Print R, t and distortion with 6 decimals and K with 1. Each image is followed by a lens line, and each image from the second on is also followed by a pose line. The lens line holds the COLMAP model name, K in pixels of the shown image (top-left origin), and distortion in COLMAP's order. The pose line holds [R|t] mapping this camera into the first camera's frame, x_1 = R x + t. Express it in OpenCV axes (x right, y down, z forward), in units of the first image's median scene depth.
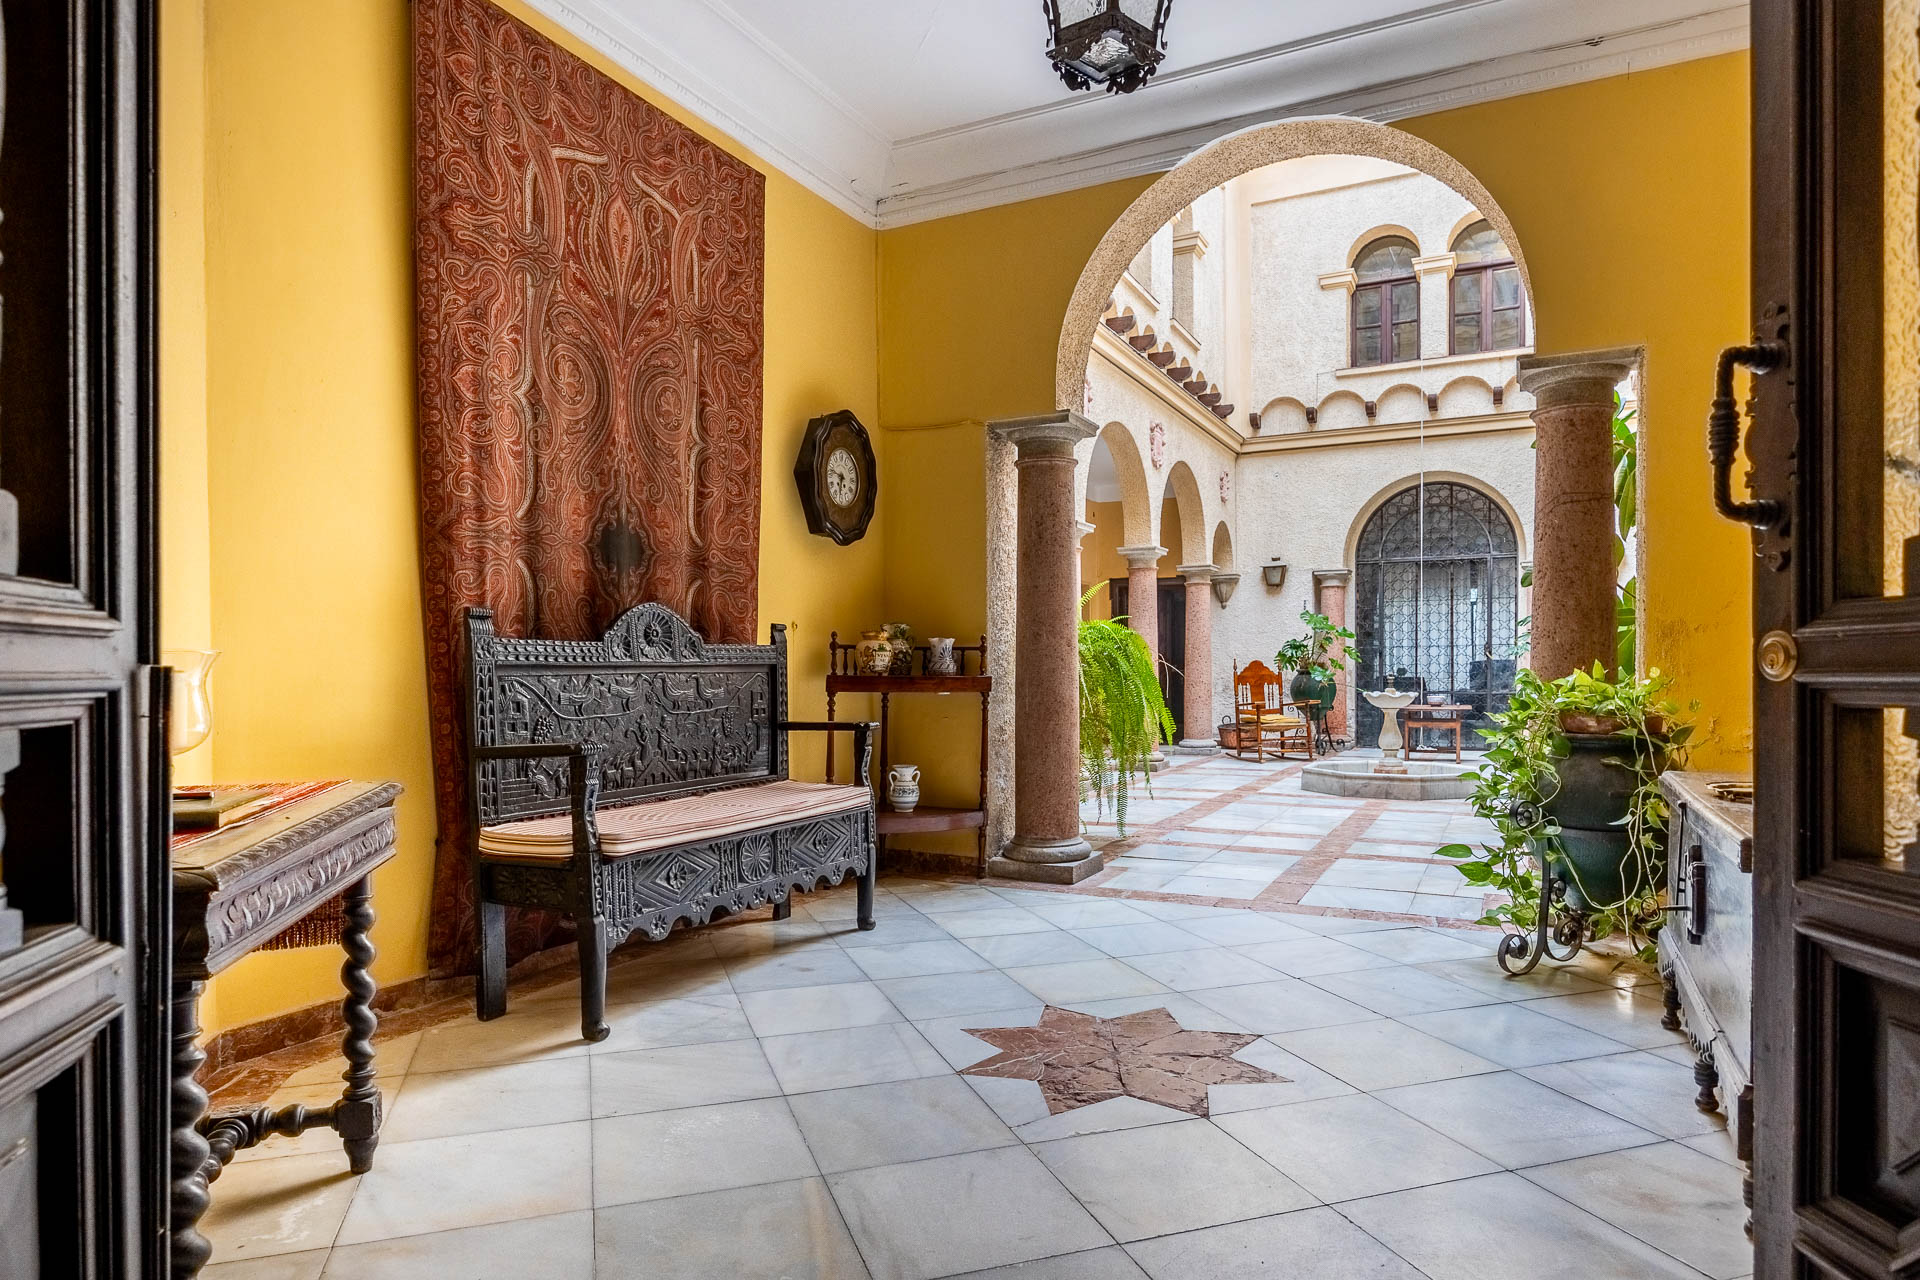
lens RADIAL K [[1095.1, 0, 953.6], [0, 1095.1, 687.2], [0, 0, 1]] dist [-0.002001, 0.000440]
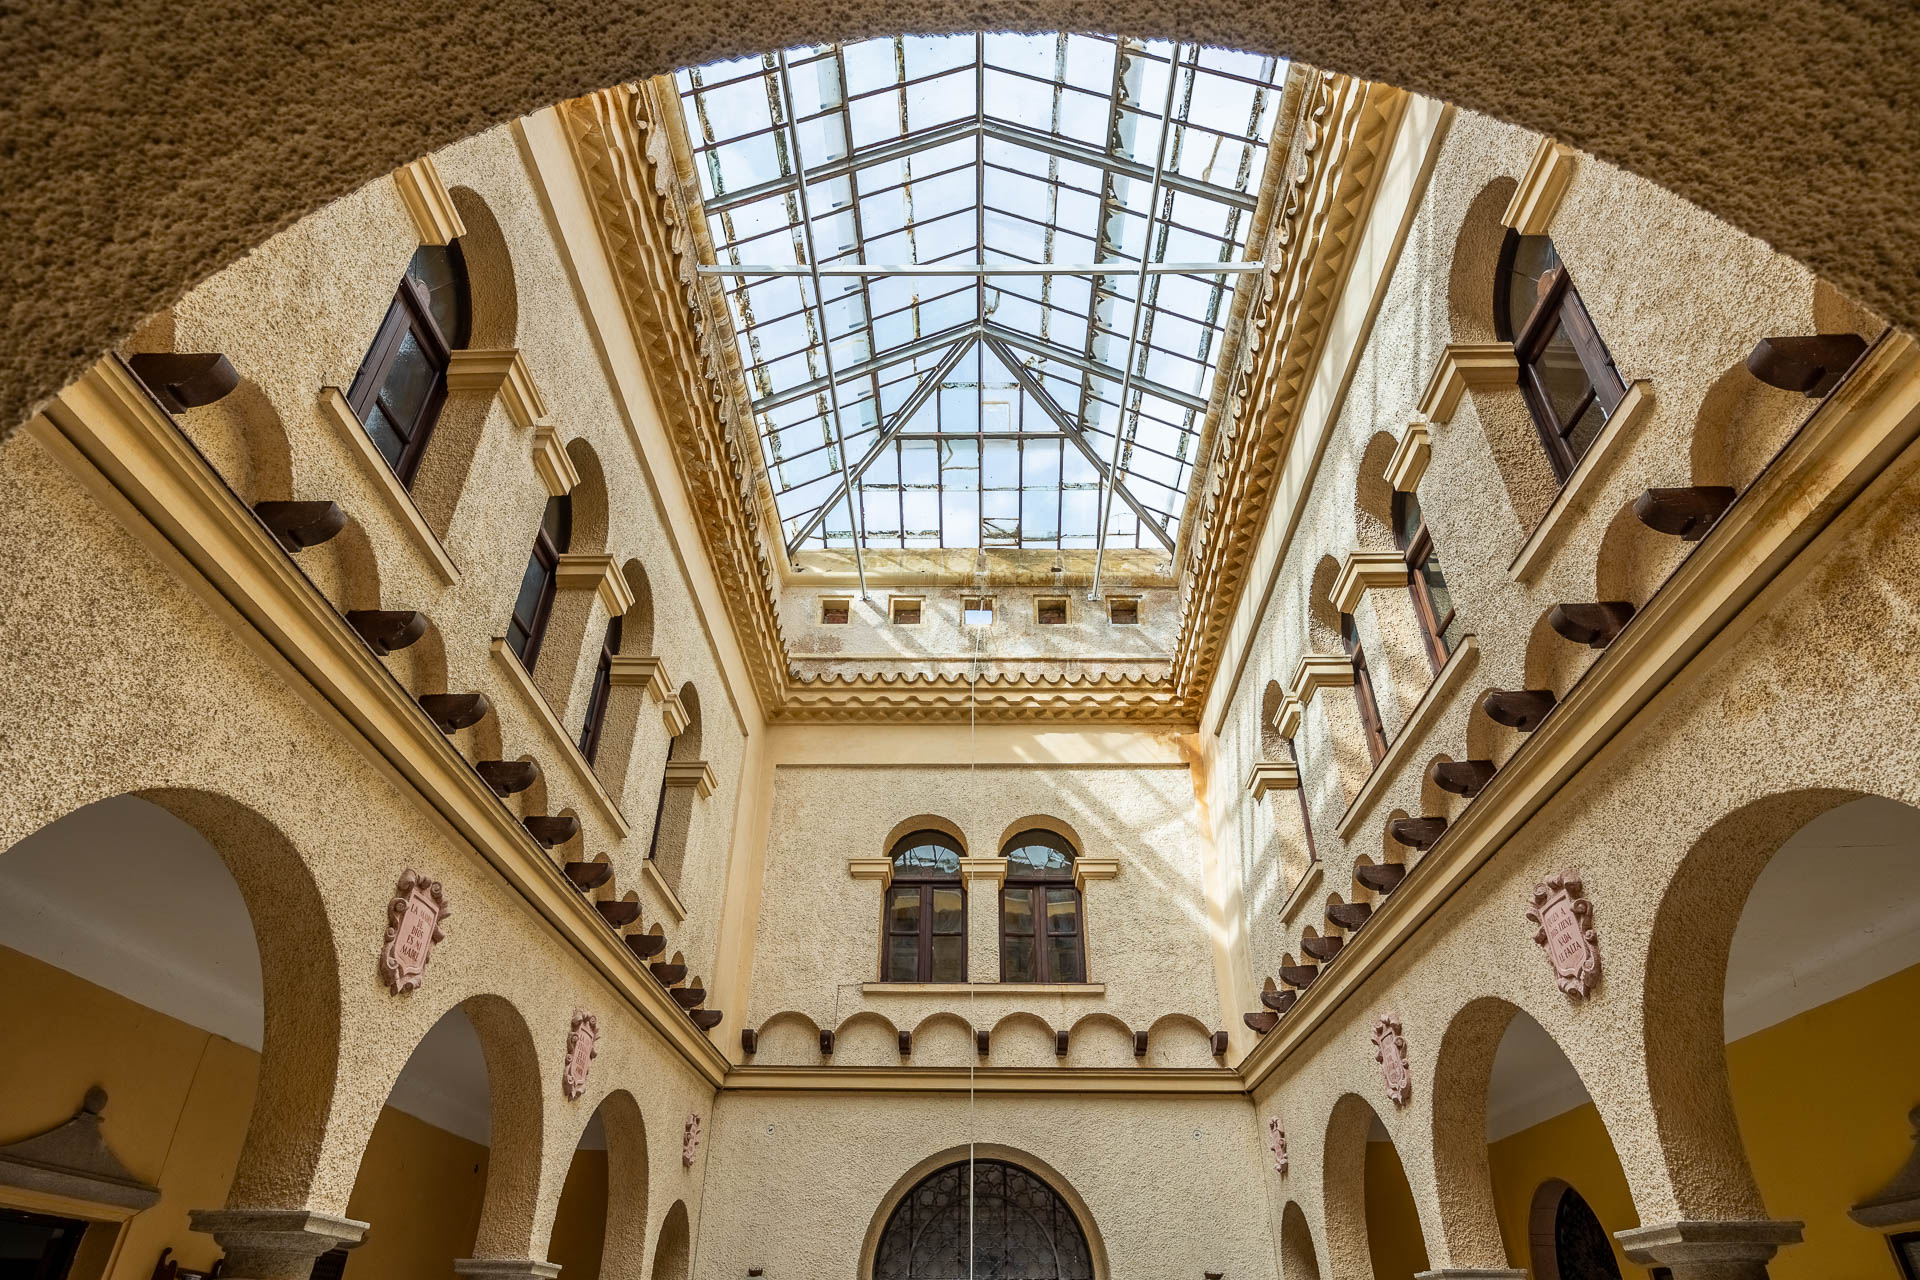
lens RADIAL K [[1095.1, 0, 964.0], [0, 1095.1, 632.3], [0, 0, 1]] dist [-0.002001, 0.000440]
pose [[0.894100, 0.258389, 0.365813, 0.080097], [-0.002631, 0.819807, -0.572633, -0.061614], [-0.447859, 0.511029, 0.733670, 0.311526]]
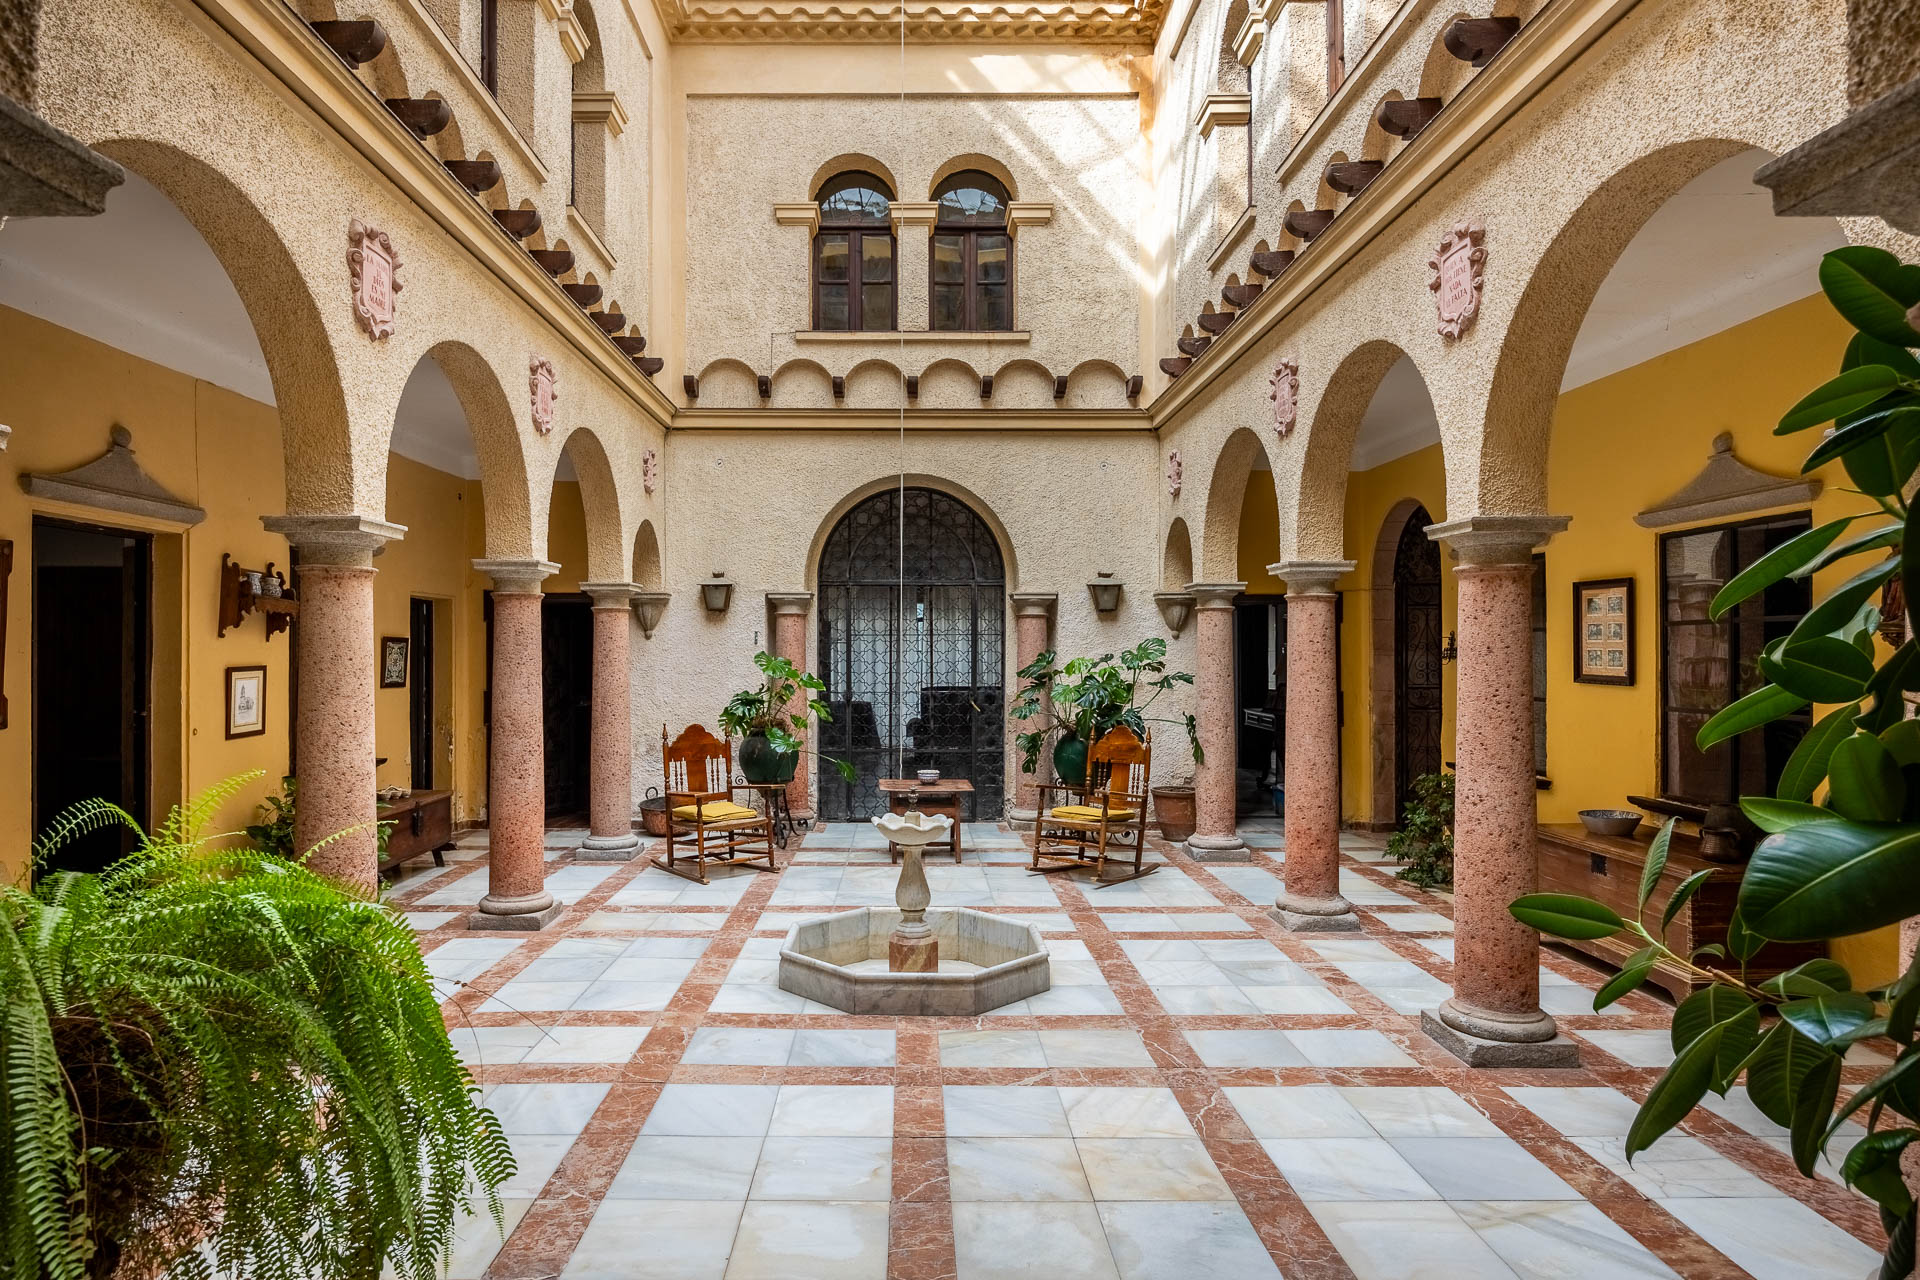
lens RADIAL K [[1095.1, 0, 899.2], [0, 1095.1, 653.9], [0, 0, 1]] dist [-0.002001, 0.000440]
pose [[0.891978, 0.004932, 0.452051, 0.071540], [0.001597, 0.999900, -0.014061, -0.055321], [-0.452075, 0.013263, 0.891881, 0.296489]]
